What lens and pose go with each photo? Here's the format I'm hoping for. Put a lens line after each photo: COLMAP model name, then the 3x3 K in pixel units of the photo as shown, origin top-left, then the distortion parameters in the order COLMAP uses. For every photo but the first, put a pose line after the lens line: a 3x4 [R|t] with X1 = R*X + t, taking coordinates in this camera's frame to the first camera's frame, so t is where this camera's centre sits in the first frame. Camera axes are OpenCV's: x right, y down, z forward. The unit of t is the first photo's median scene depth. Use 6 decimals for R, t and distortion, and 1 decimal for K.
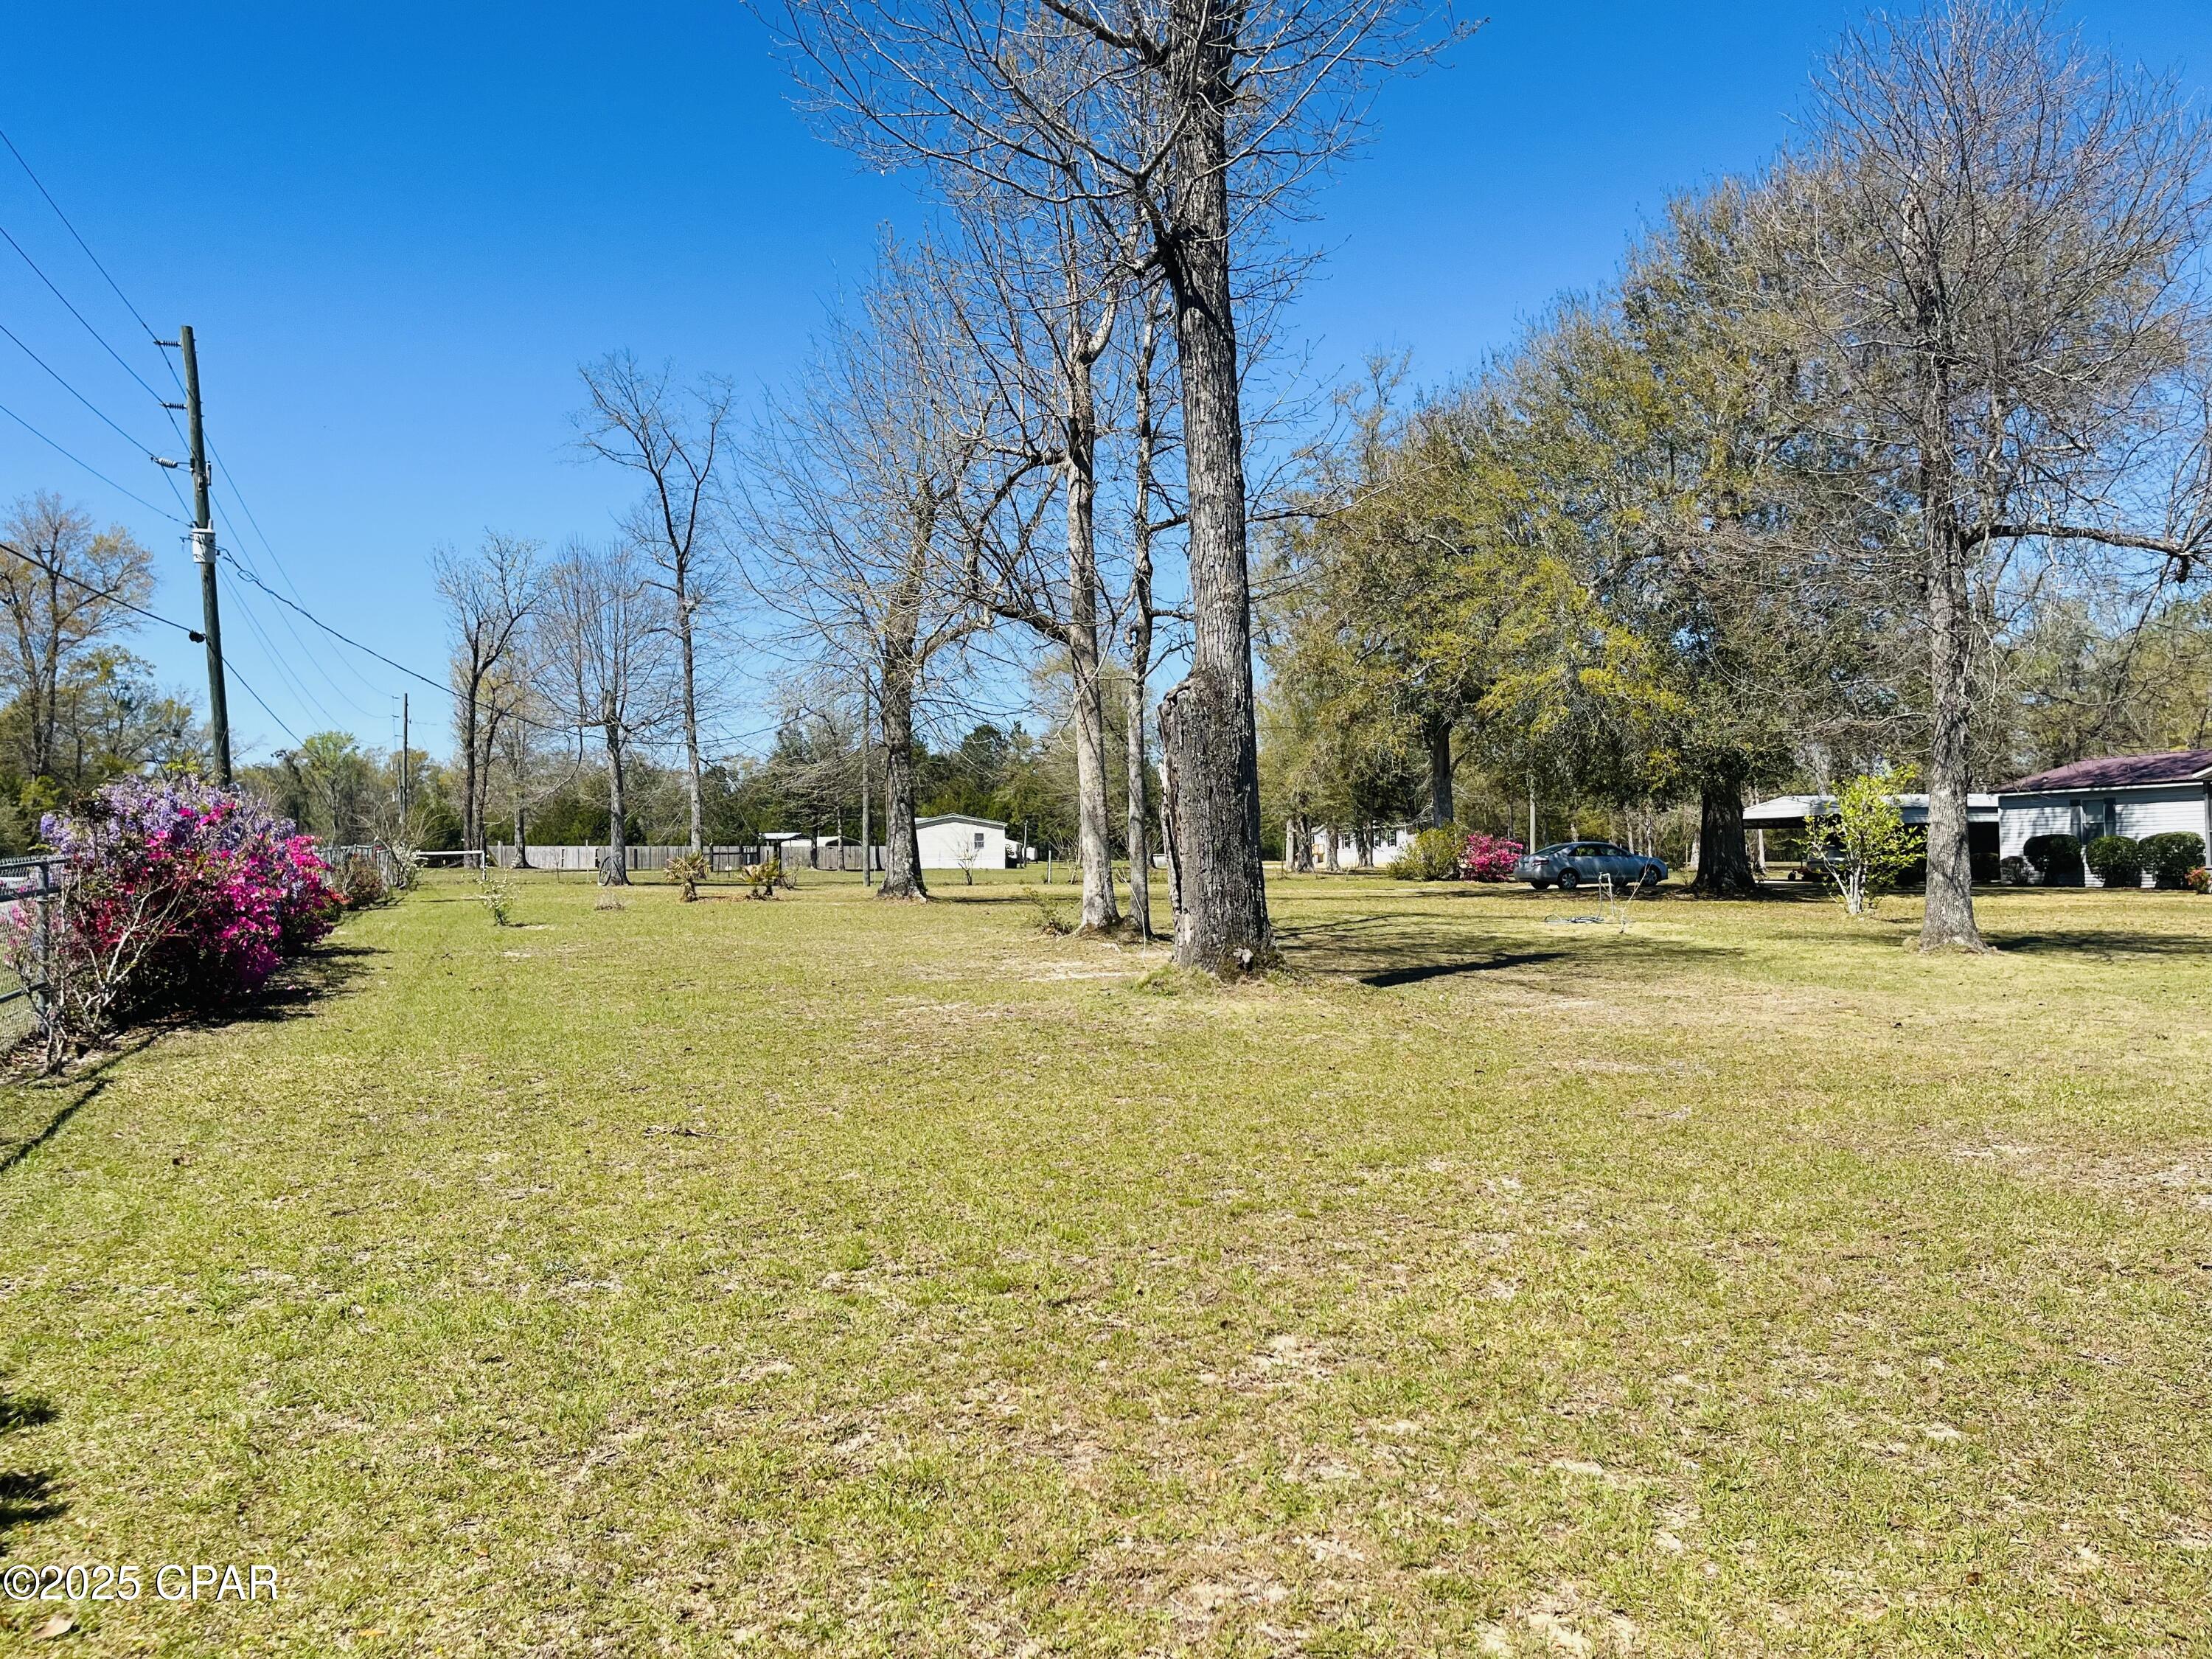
lens RADIAL K [[1681.4, 0, 1095.2], [0, 1681.4, 833.1], [0, 0, 1]] dist [0.067004, -0.085539]
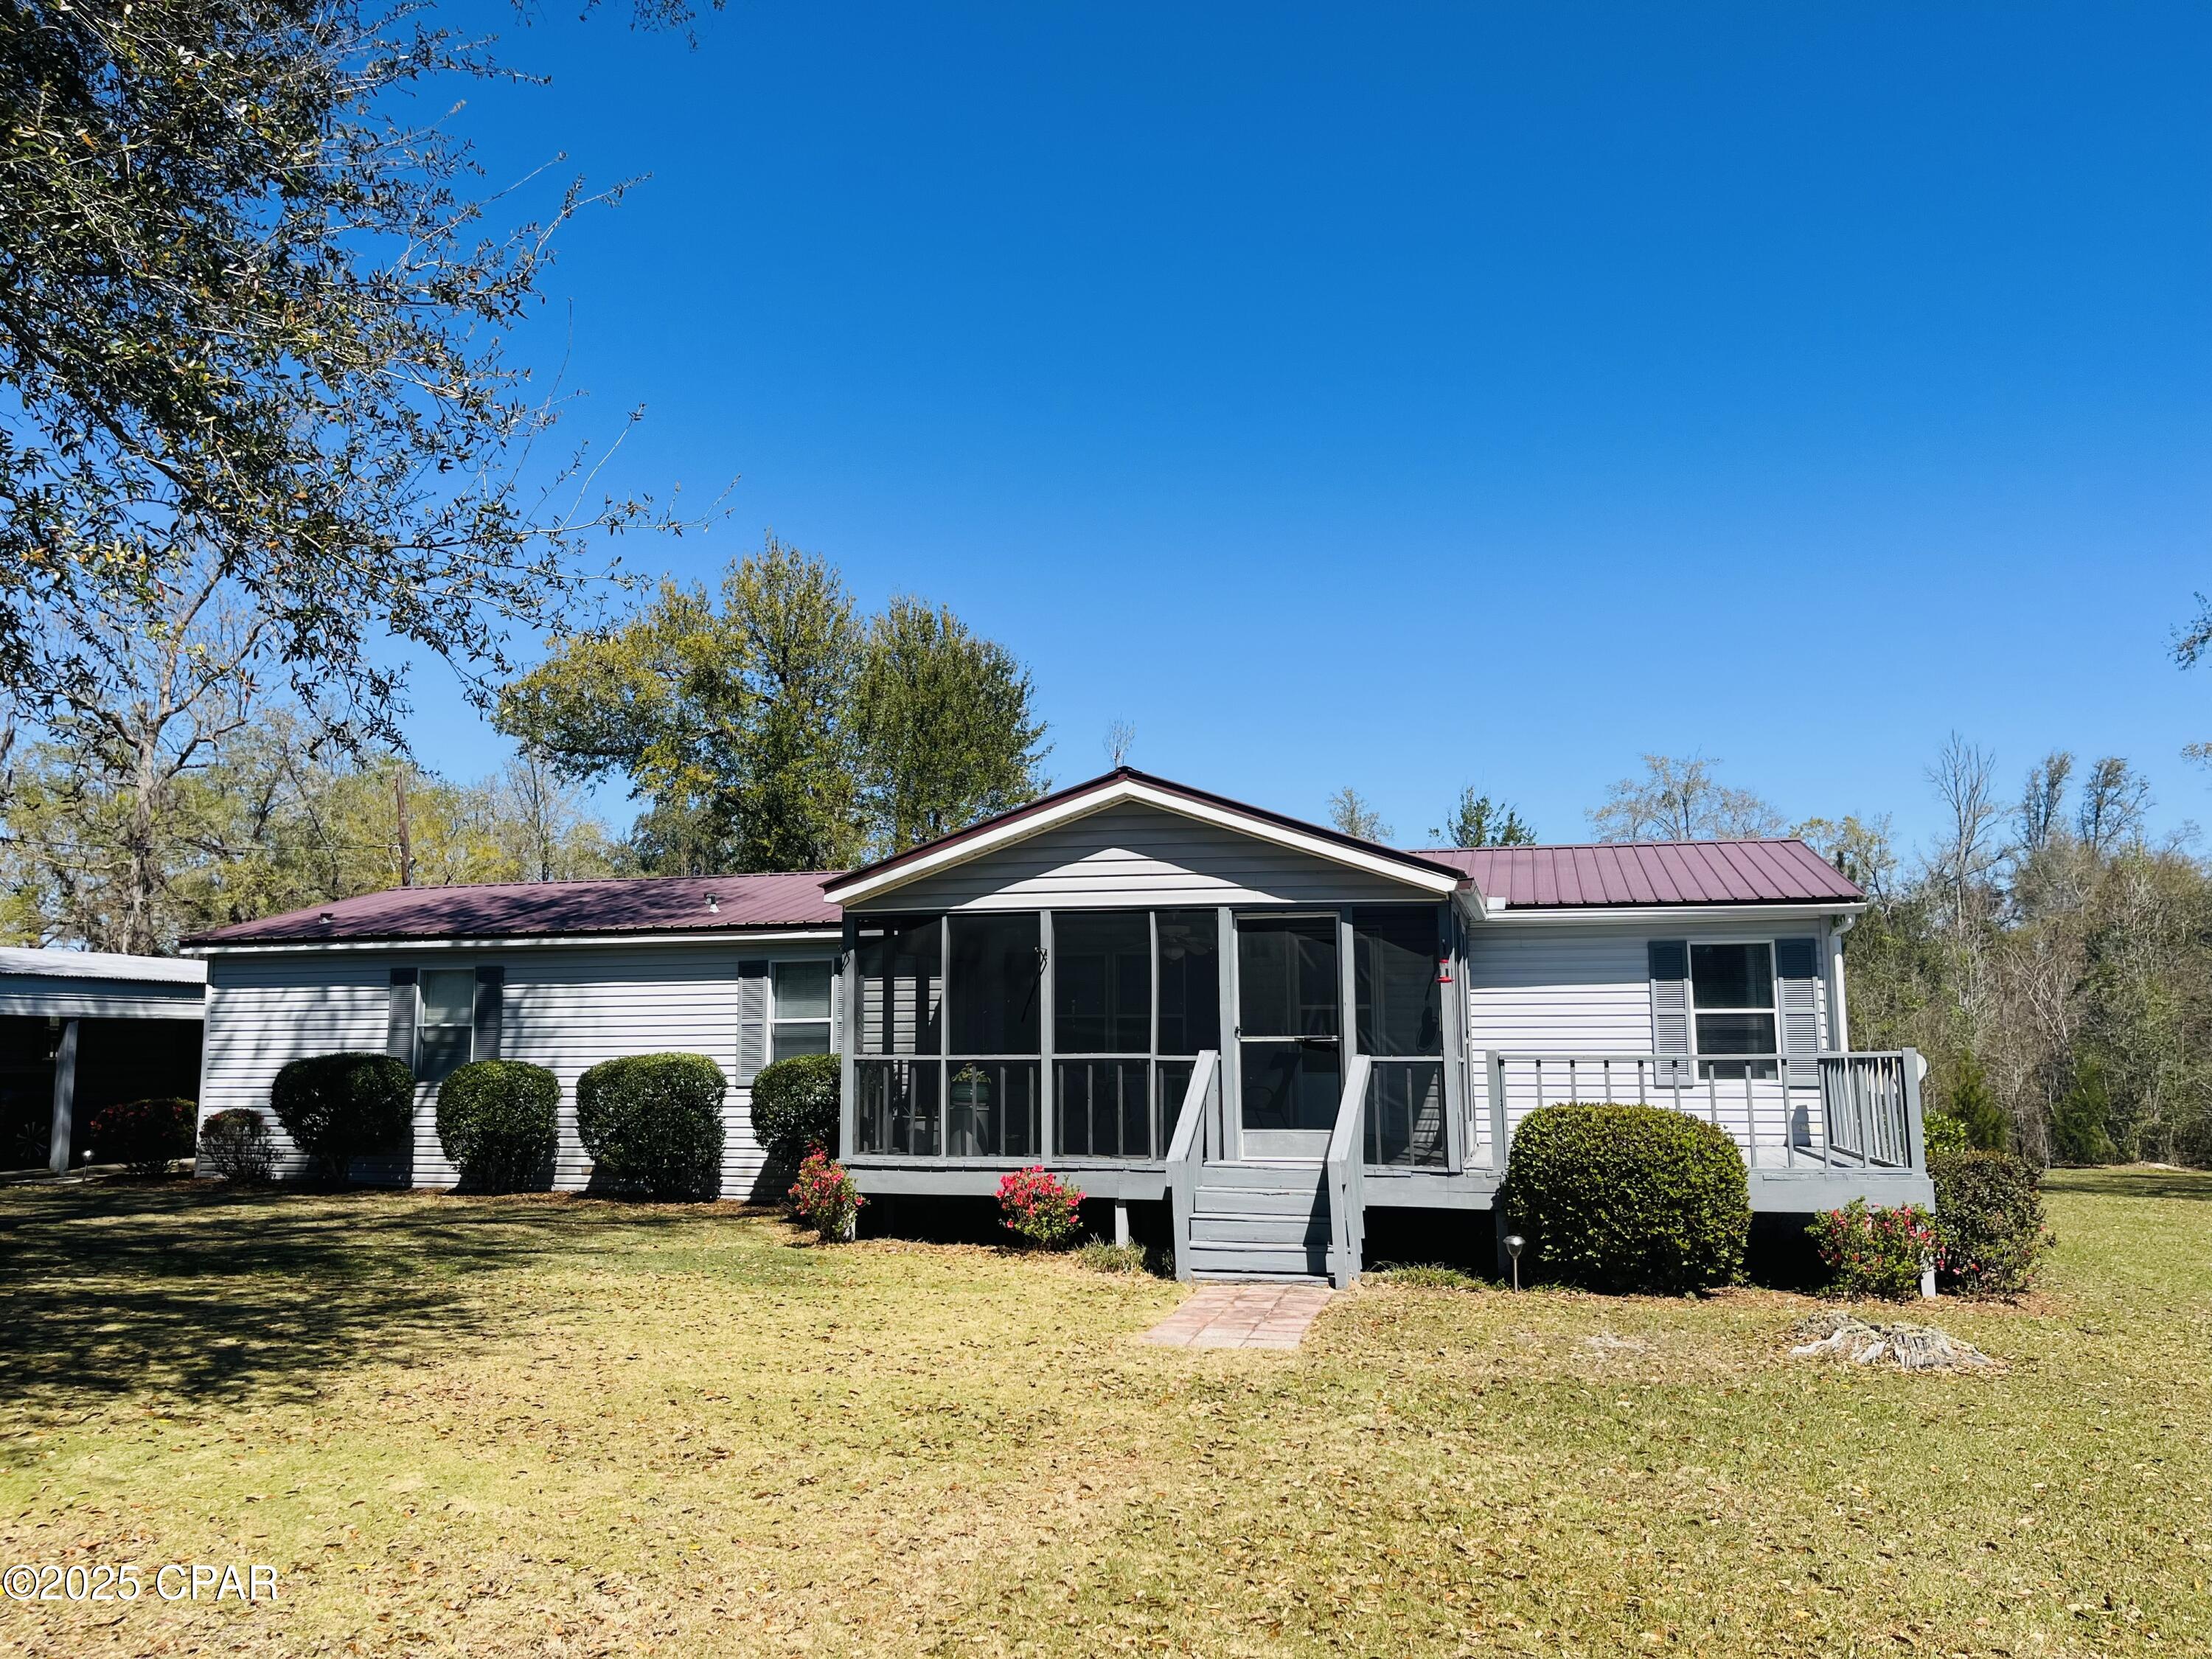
lens RADIAL K [[1681.4, 0, 1095.2], [0, 1681.4, 833.1], [0, 0, 1]] dist [0.067004, -0.085539]
pose [[0.530077, 0.124330, 0.838785, 0.386137], [-0.022924, 0.990932, -0.132395, -0.002154], [-0.847640, 0.050952, 0.528120, 0.781744]]
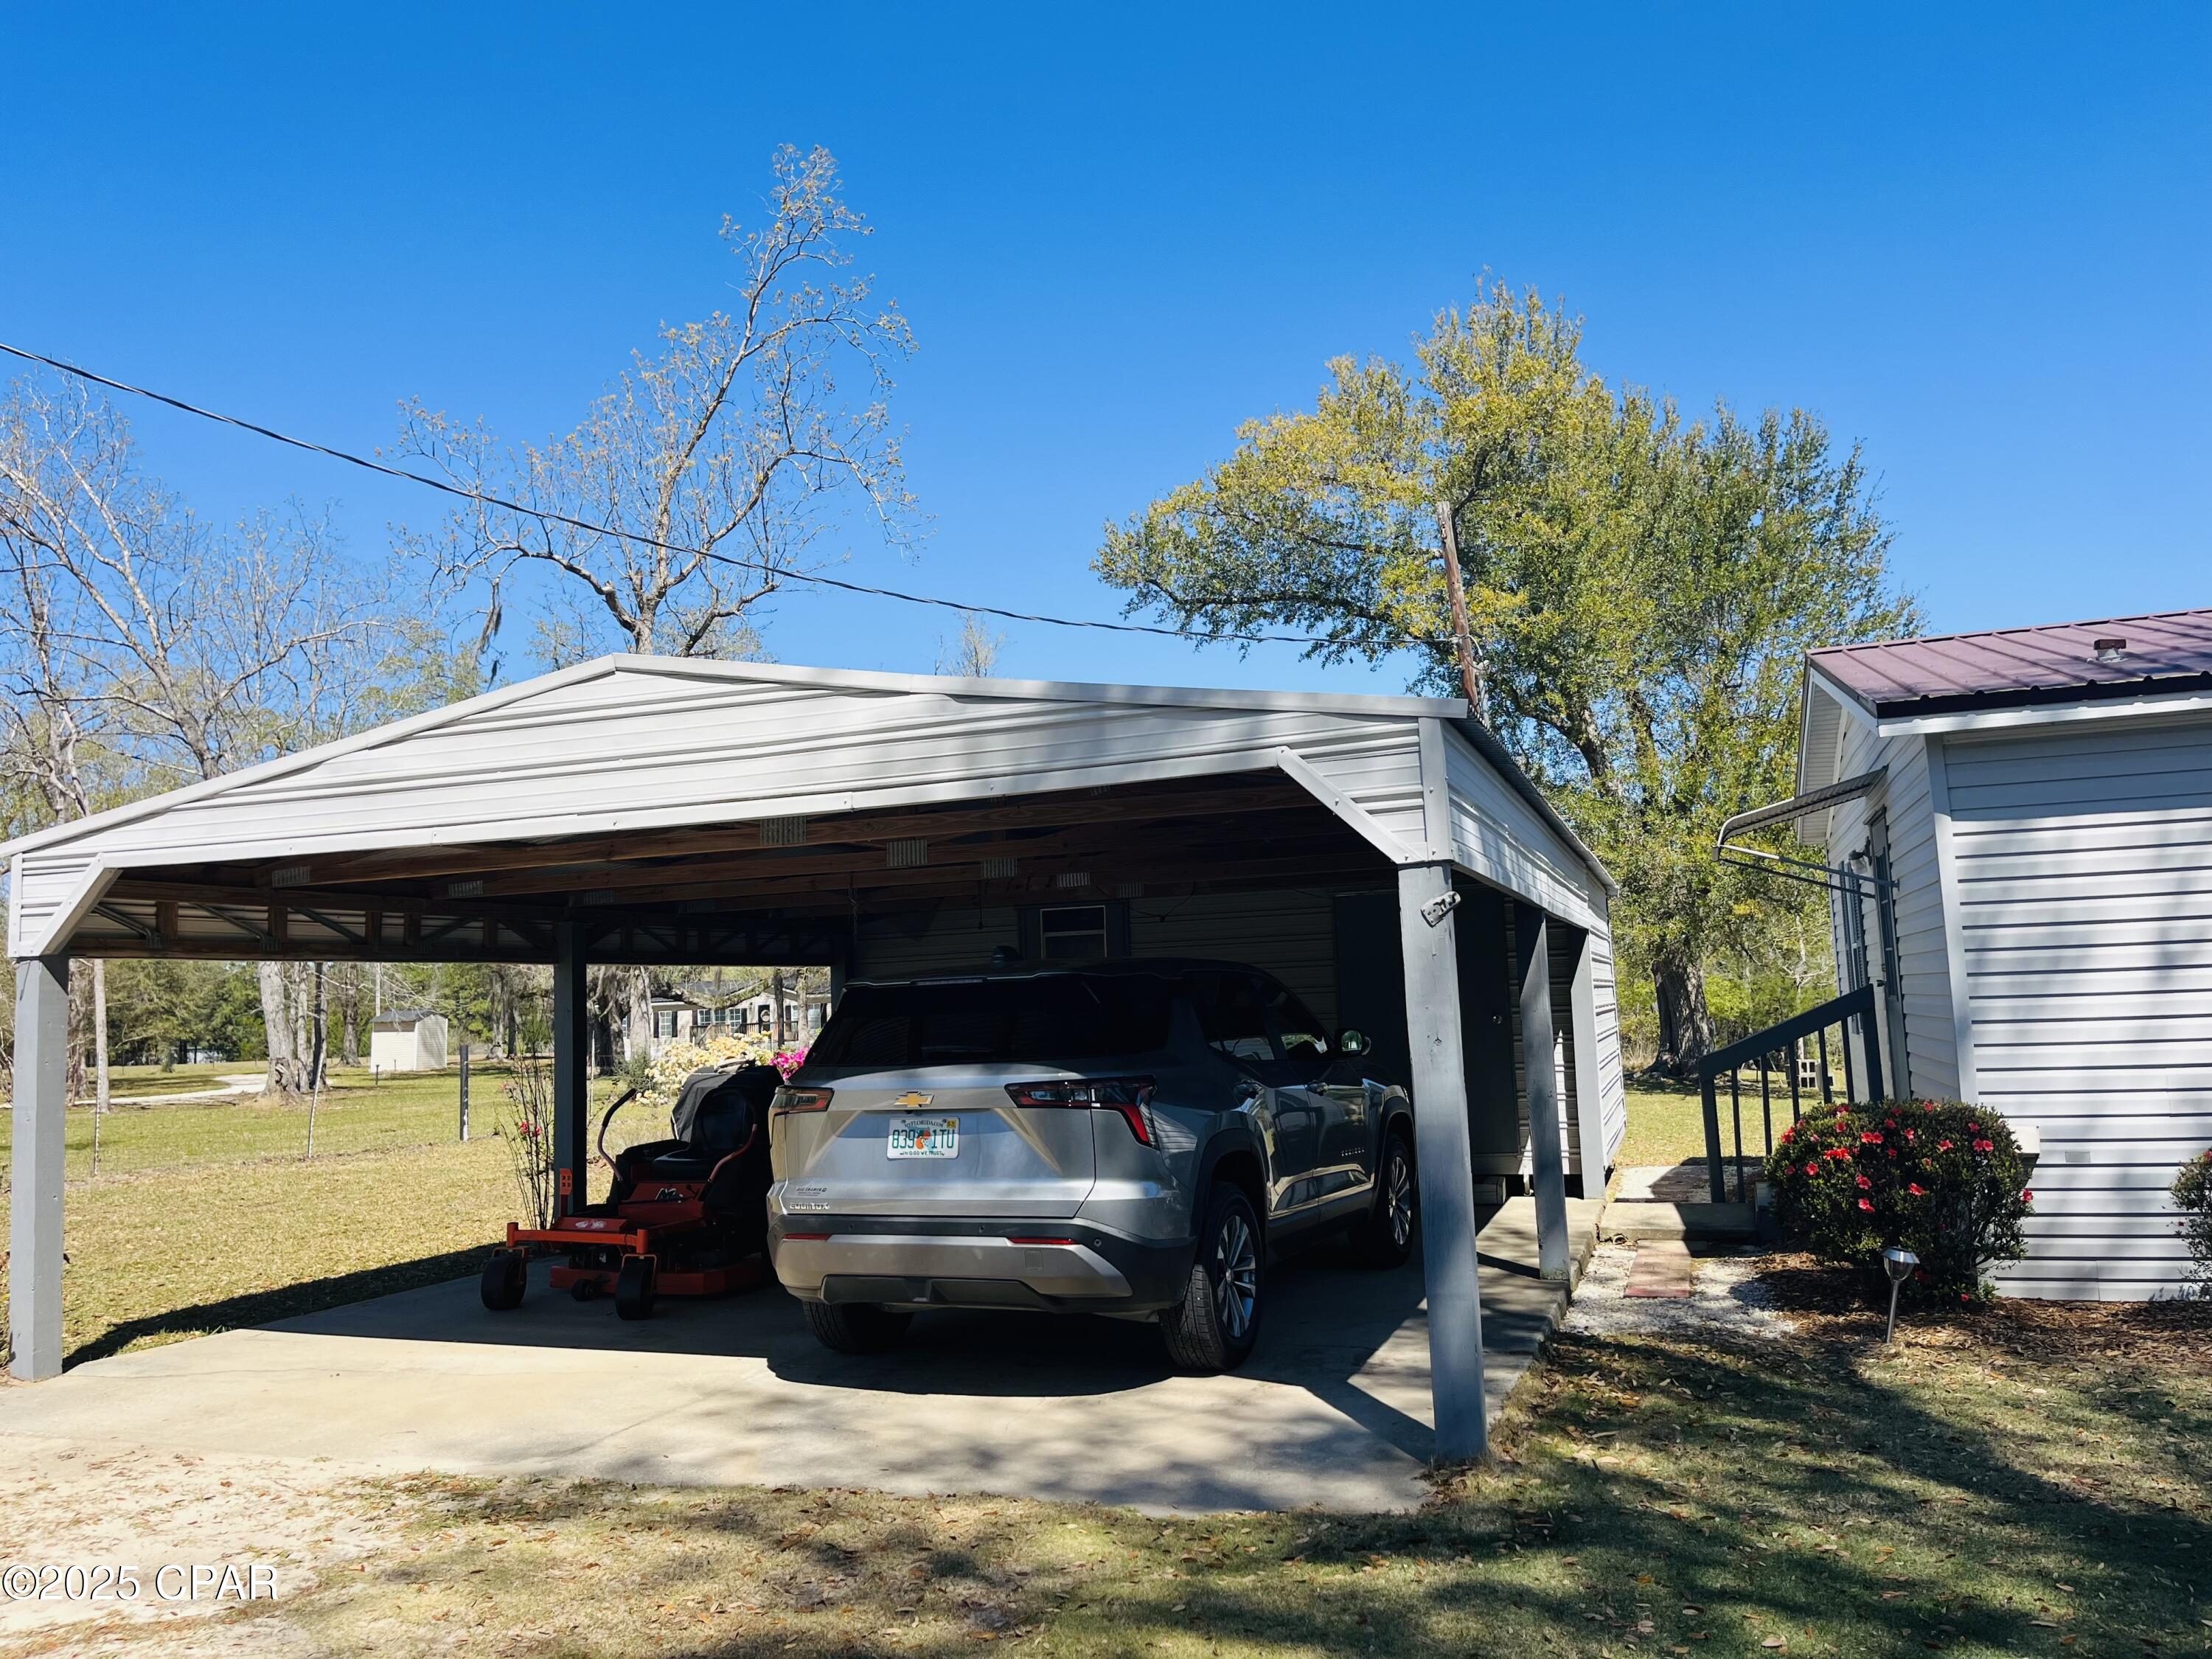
lens RADIAL K [[1681.4, 0, 1095.2], [0, 1681.4, 833.1], [0, 0, 1]] dist [0.067004, -0.085539]
pose [[0.602072, 0.077842, 0.794638, 0.455346], [0.010639, 0.994366, -0.105468, 0.004283], [-0.798371, 0.071954, 0.597852, 1.242466]]
